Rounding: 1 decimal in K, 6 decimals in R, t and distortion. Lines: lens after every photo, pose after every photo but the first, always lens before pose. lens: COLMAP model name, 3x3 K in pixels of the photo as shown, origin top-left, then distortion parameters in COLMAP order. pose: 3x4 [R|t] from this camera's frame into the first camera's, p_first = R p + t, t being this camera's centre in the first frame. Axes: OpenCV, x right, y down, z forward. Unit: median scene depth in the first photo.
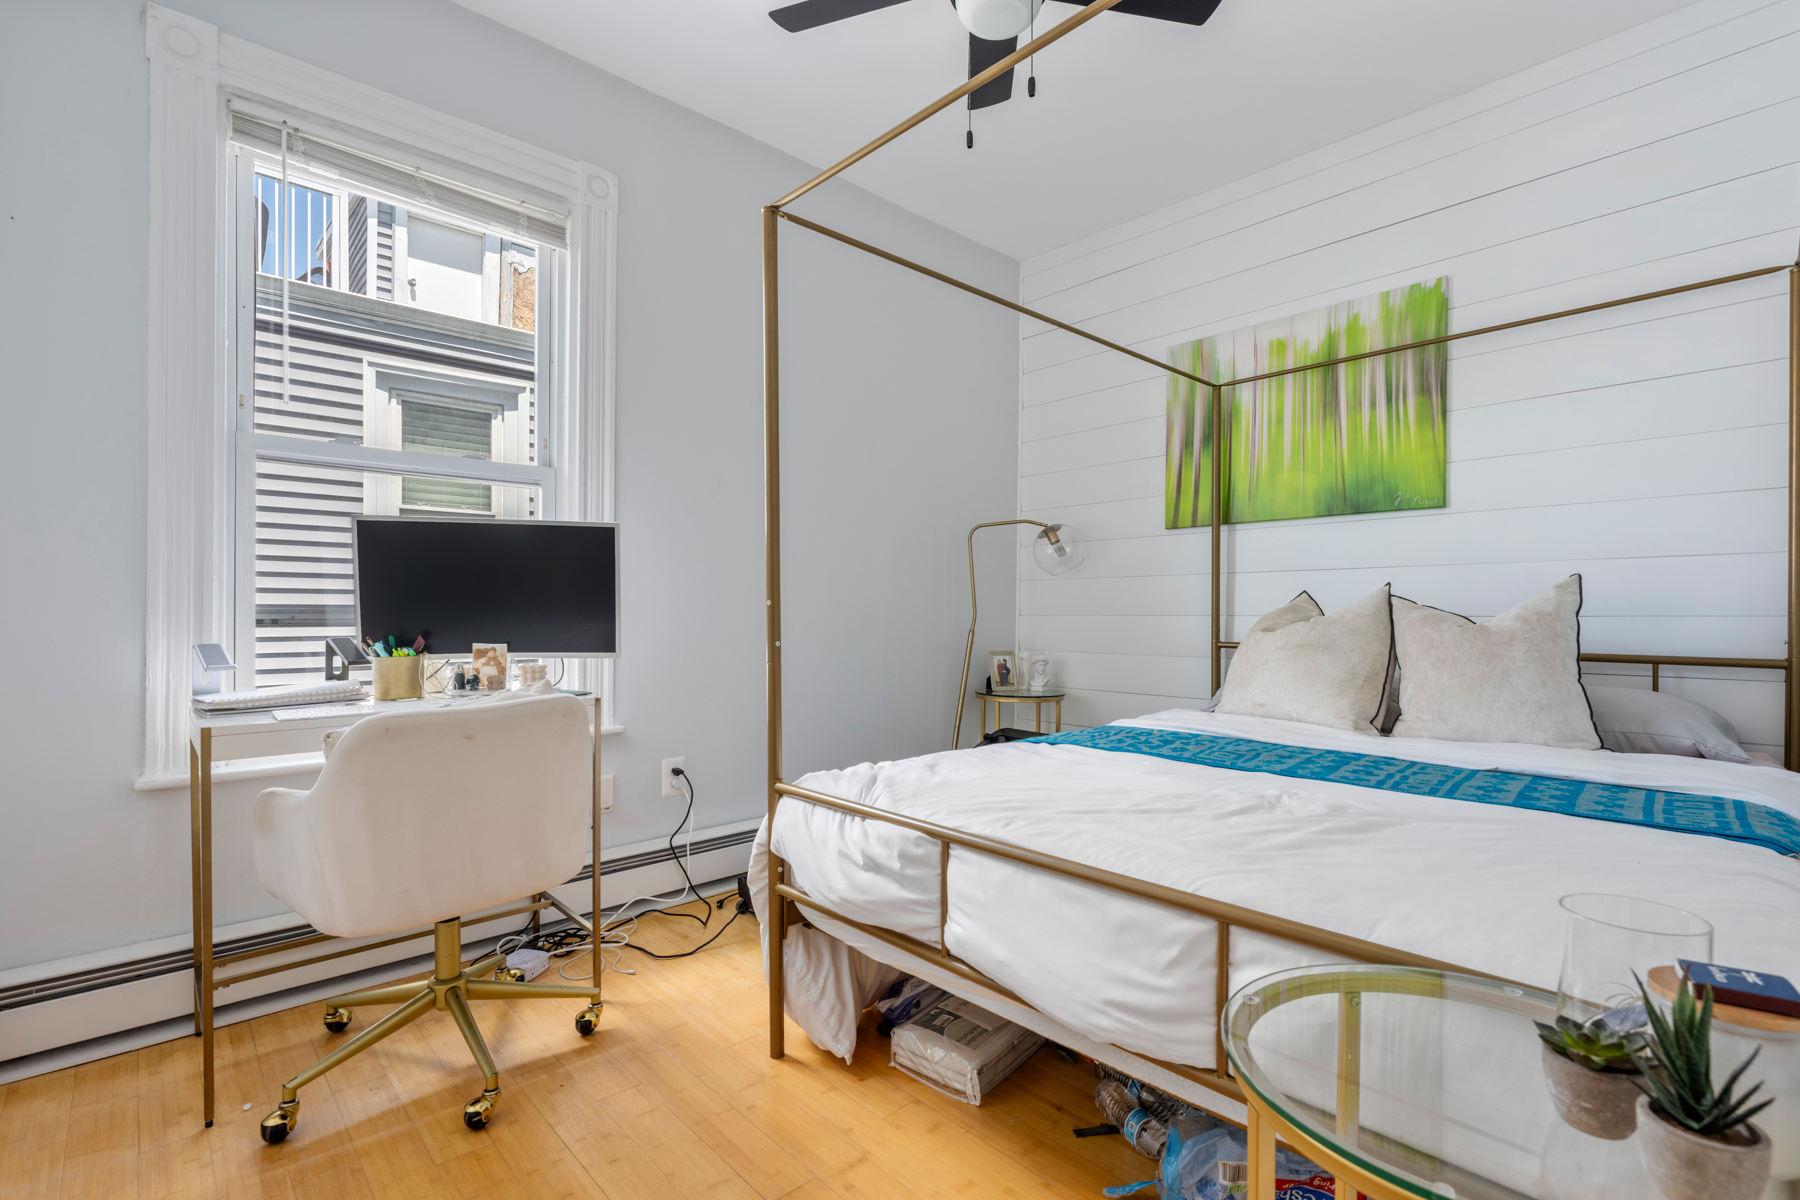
lens RADIAL K [[826.0, 0, 904.5], [0, 826.0, 598.5], [0, 0, 1]] dist [-0.005459, 0.000382]
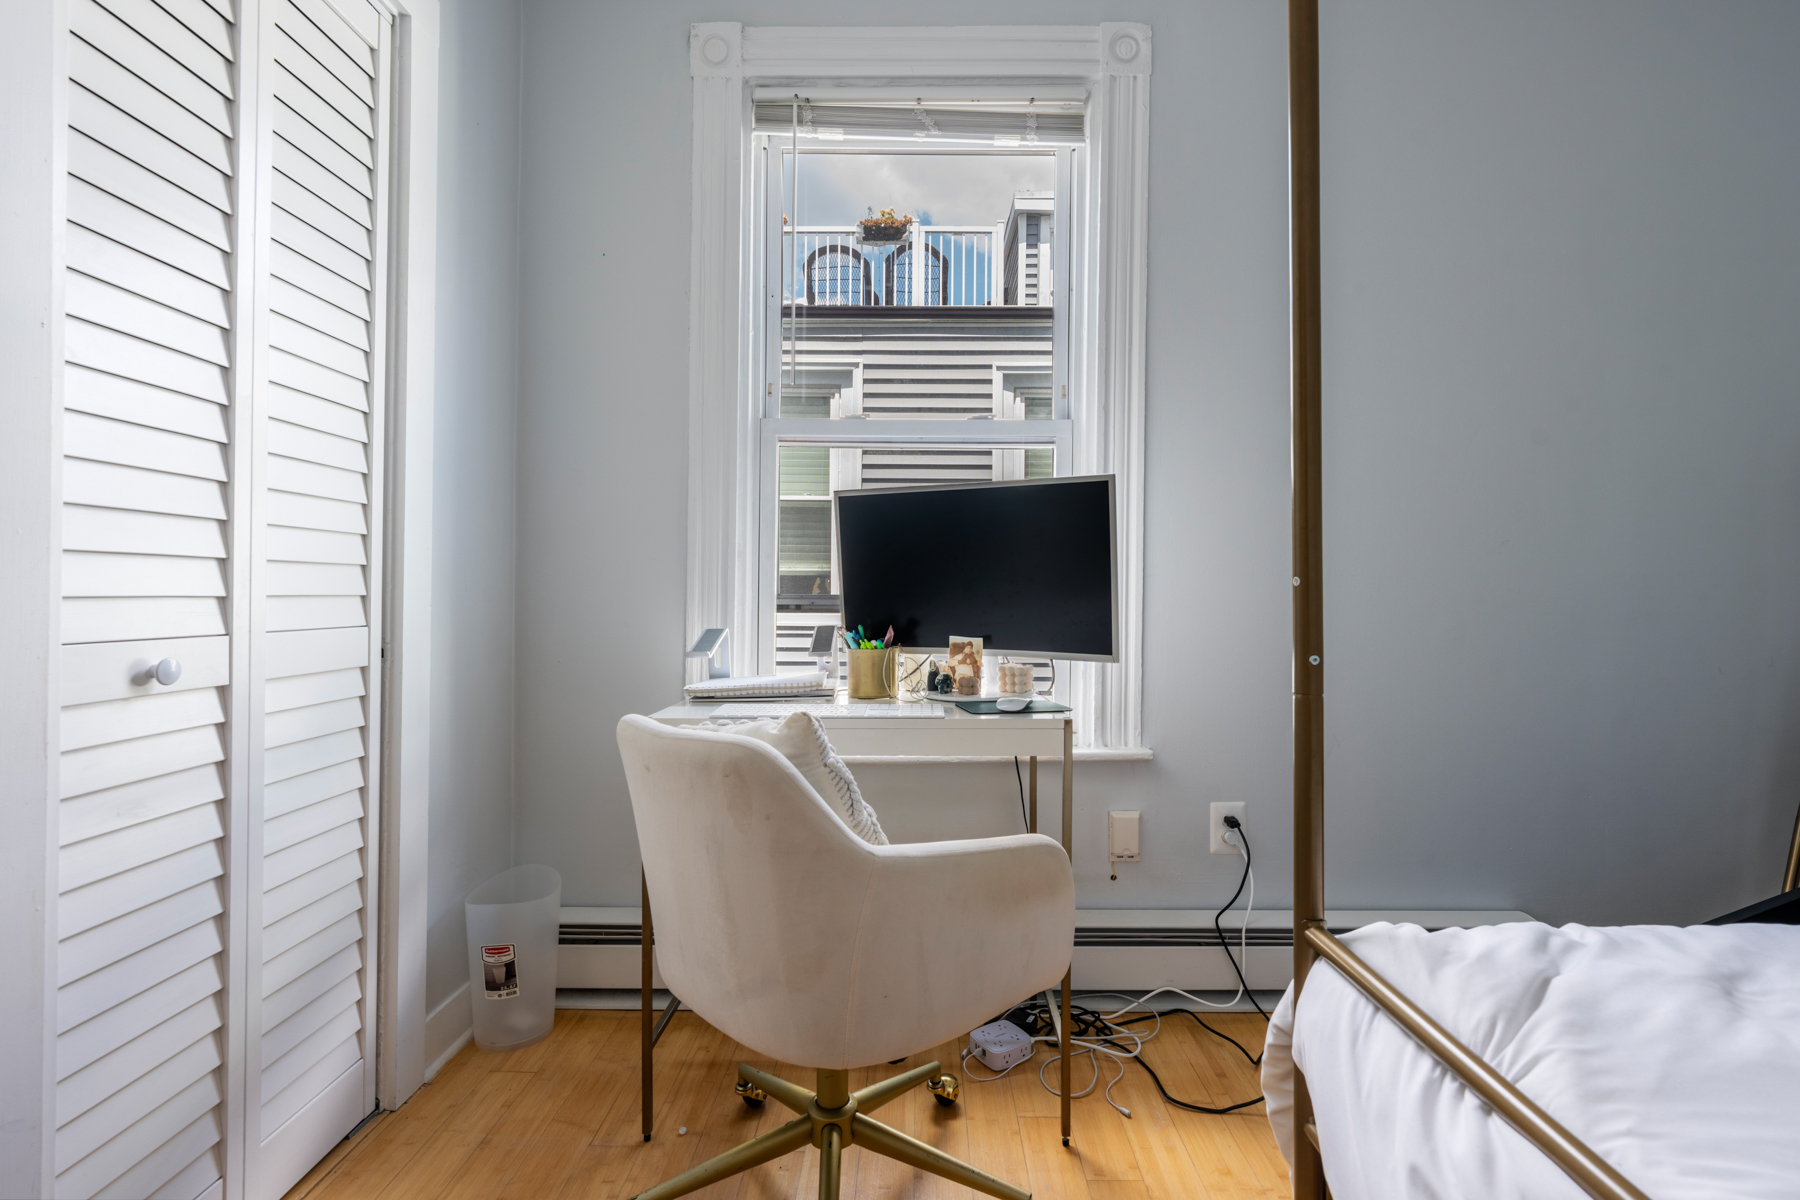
lens RADIAL K [[826.0, 0, 904.5], [0, 826.0, 598.5], [0, 0, 1]] dist [-0.005459, 0.000382]
pose [[0.725728, 0.002905, -0.687976, 0.014044], [0.007108, 0.999906, 0.011720, 0.006569], [0.687946, -0.013396, 0.725639, 0.366721]]
